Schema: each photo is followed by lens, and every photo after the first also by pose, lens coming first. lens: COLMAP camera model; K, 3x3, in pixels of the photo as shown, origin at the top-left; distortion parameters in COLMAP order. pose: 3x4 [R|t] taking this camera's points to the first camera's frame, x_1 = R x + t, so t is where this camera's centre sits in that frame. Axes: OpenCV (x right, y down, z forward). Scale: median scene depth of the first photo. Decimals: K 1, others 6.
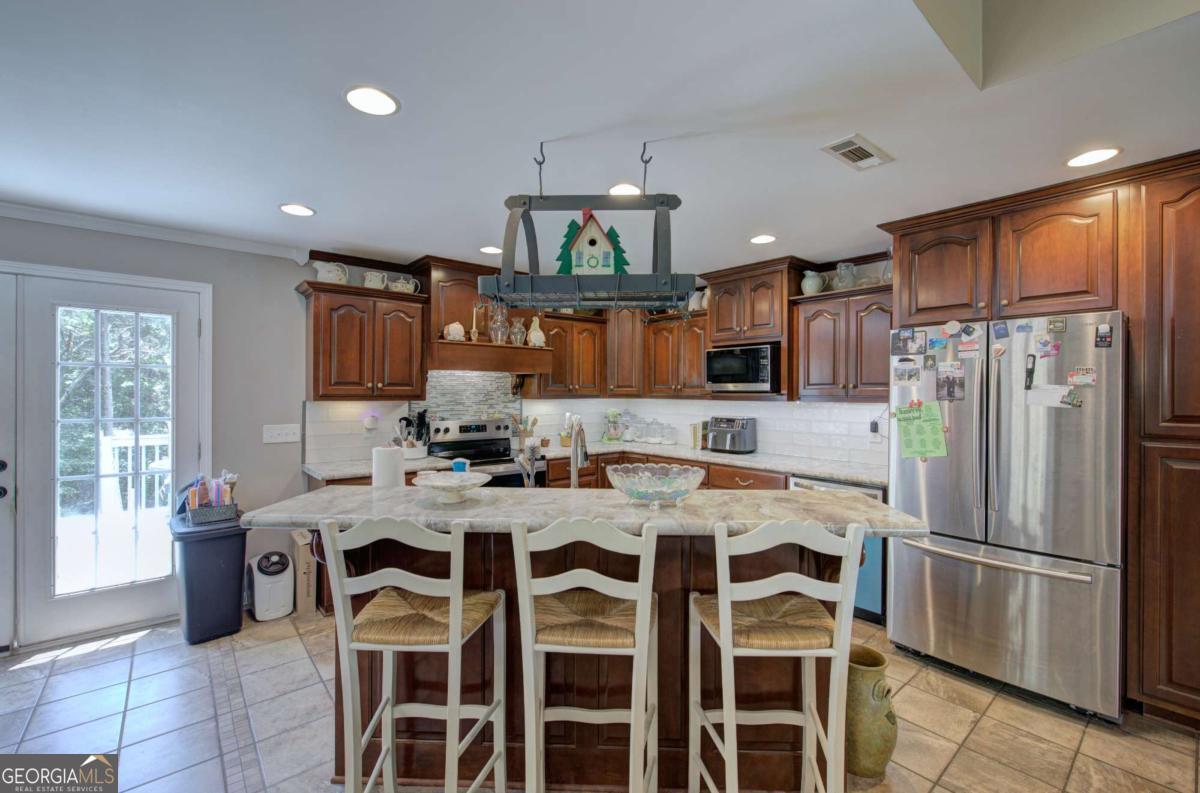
lens RADIAL K [[510.3, 0, 600.0], [0, 510.3, 394.9], [0, 0, 1]] dist [-0.012533, 0.000255]
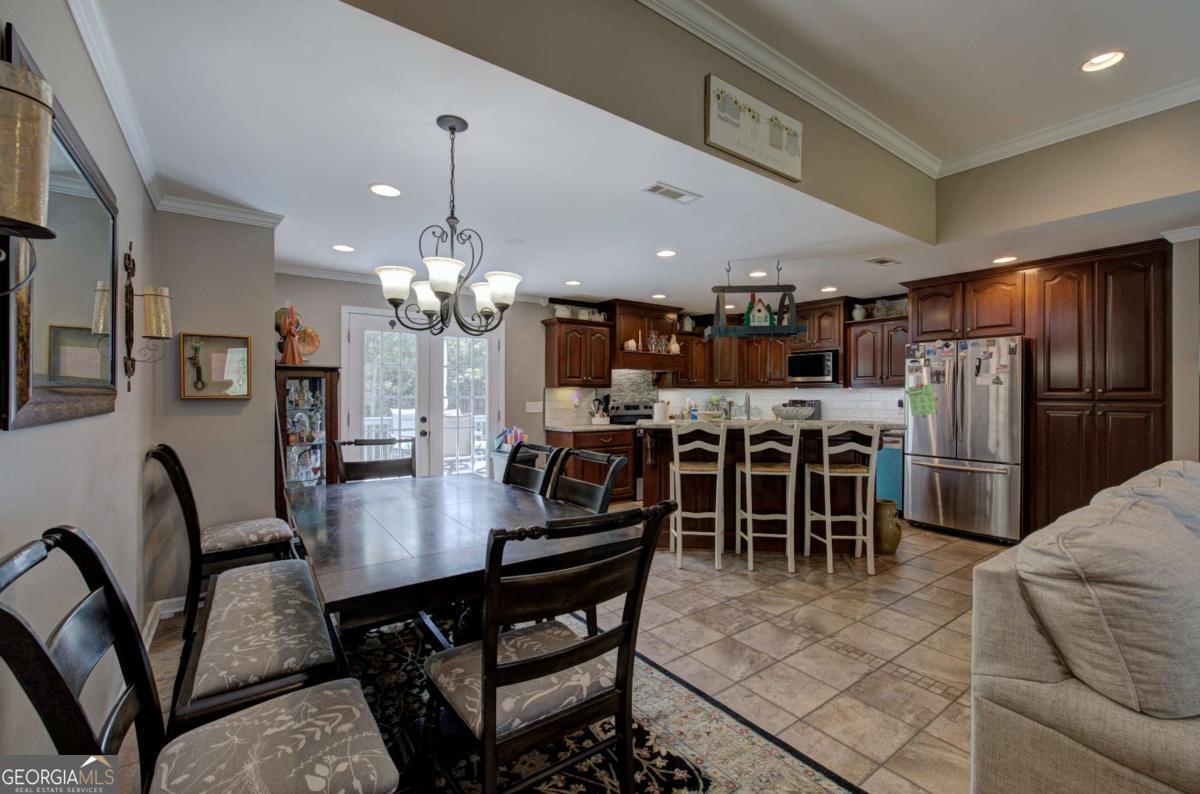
lens RADIAL K [[506.6, 0, 605.1], [0, 506.6, 395.5], [0, 0, 1]] dist [-0.000752, -0.000025]
pose [[0.997545, -0.001896, -0.069997, -0.269733], [0.001800, 0.999997, -0.001431, 0.039253], [0.070000, 0.001302, 0.997546, -0.643671]]
